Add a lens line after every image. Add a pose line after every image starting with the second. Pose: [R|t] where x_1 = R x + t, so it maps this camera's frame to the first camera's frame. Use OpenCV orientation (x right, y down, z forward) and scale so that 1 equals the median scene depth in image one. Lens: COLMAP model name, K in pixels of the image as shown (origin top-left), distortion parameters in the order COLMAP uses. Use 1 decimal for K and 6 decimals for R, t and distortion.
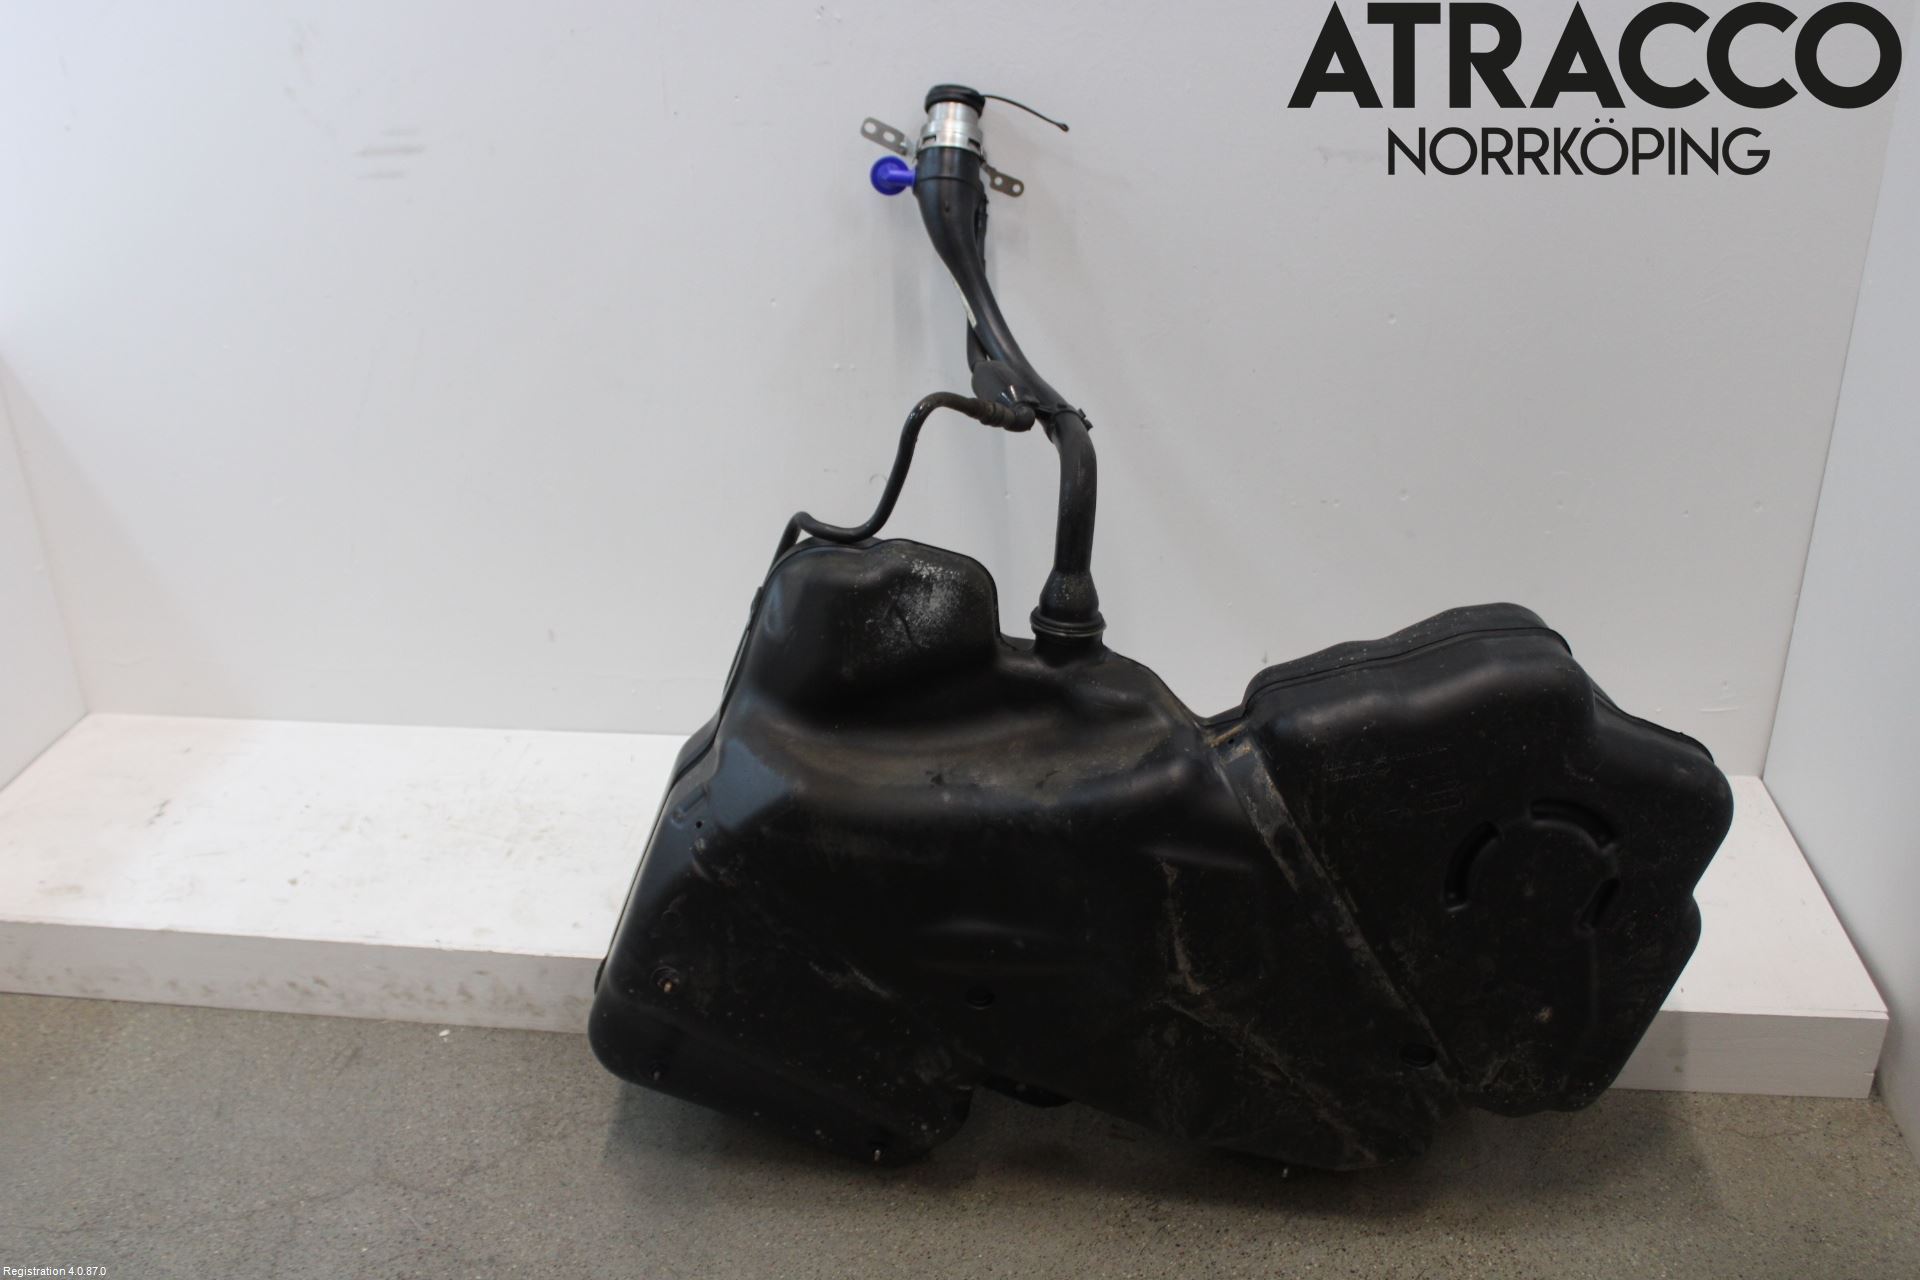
lens RADIAL K [[1892.9, 0, 964.6], [0, 1892.9, 635.4], [0, 0, 1]] dist [-0.032851, 0.000000]
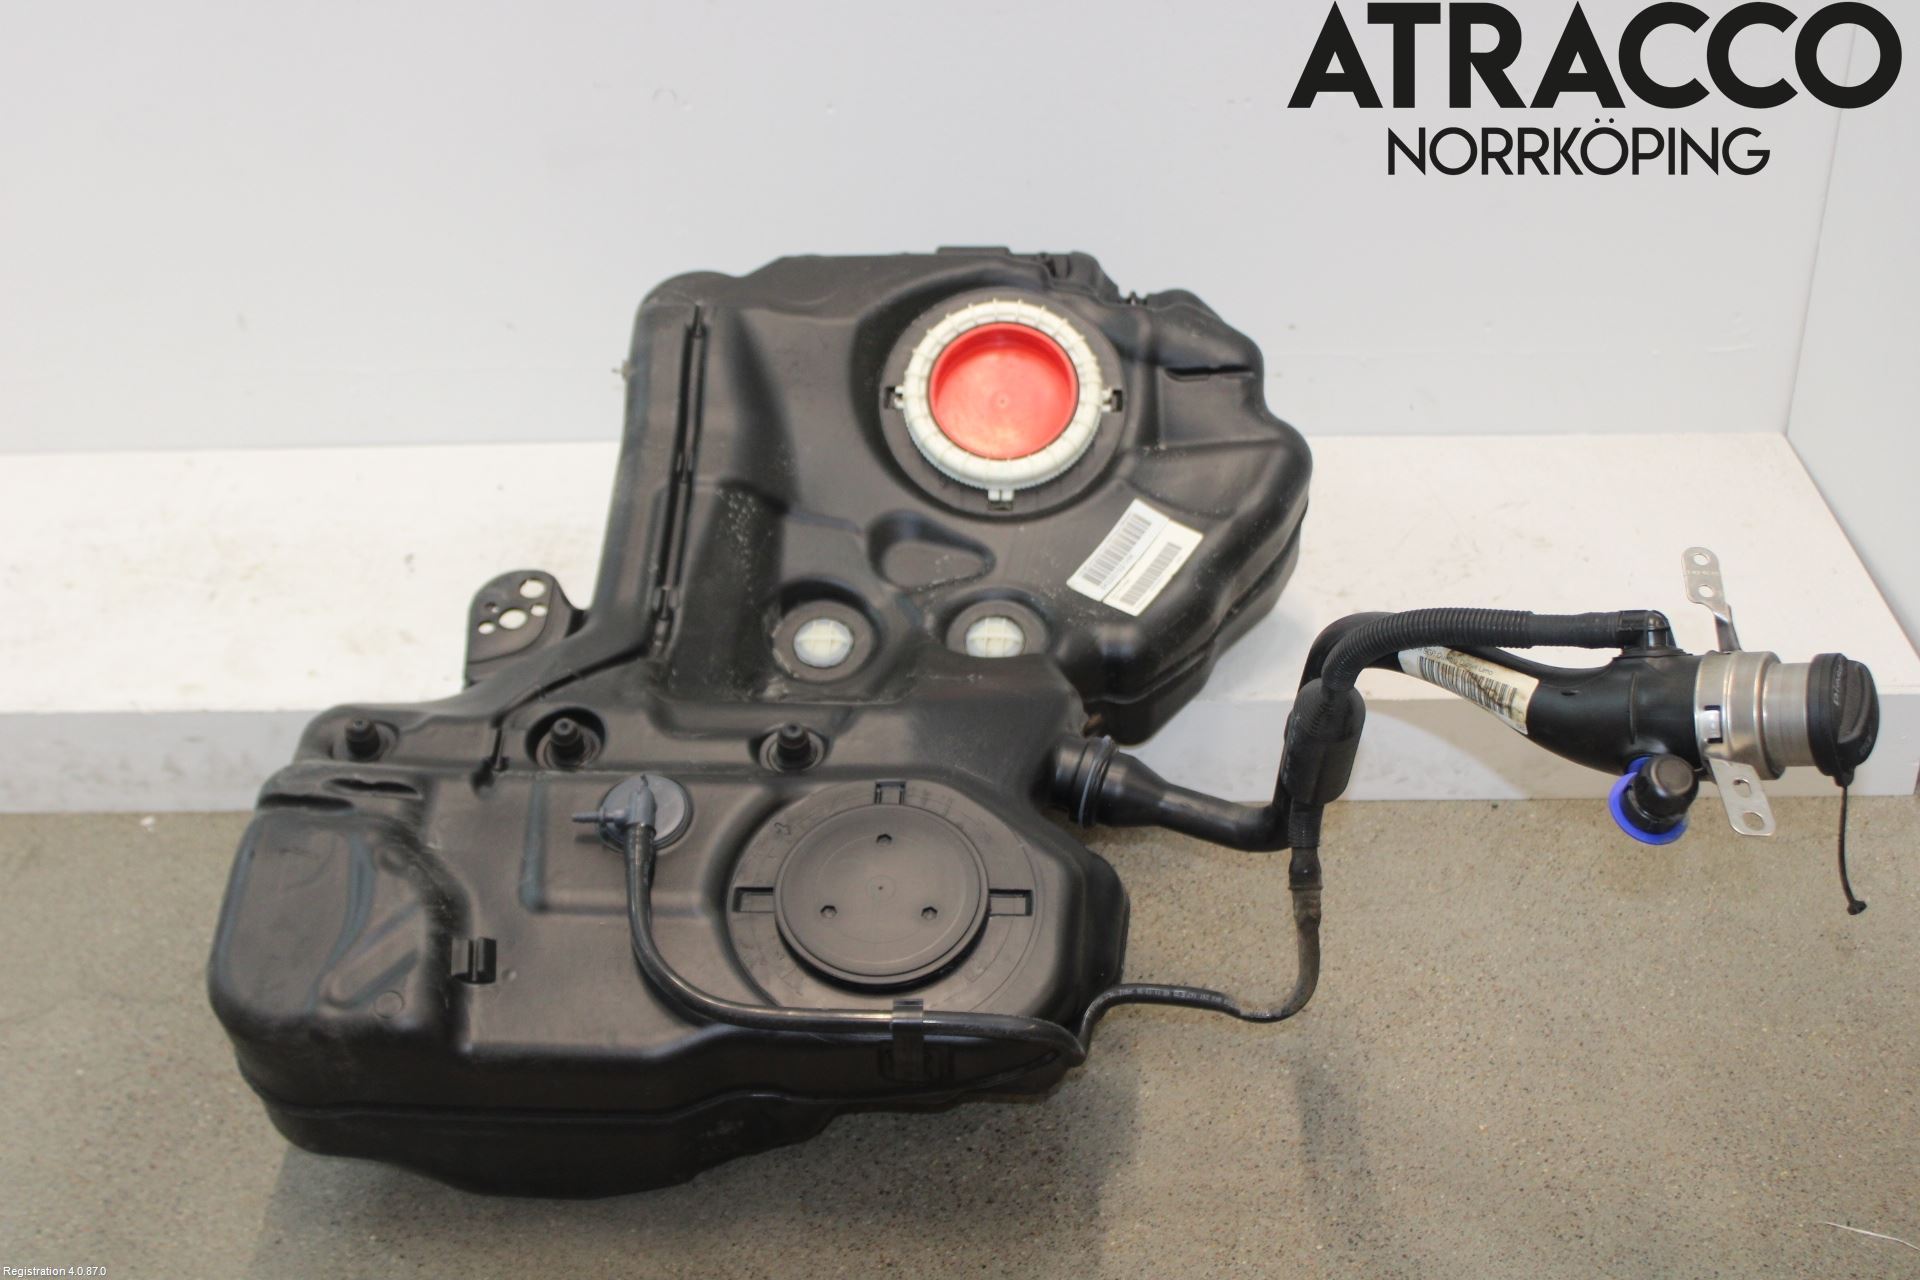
lens RADIAL K [[2679.1, 0, 939.0], [0, 2679.1, 648.2], [0, 0, 1]] dist [0.004623, 0.000000]
pose [[0.995822, -0.047752, 0.077837, -0.033861], [0.041207, 0.995645, 0.083628, 0.062510], [-0.081491, -0.080071, 0.993452, -0.129194]]
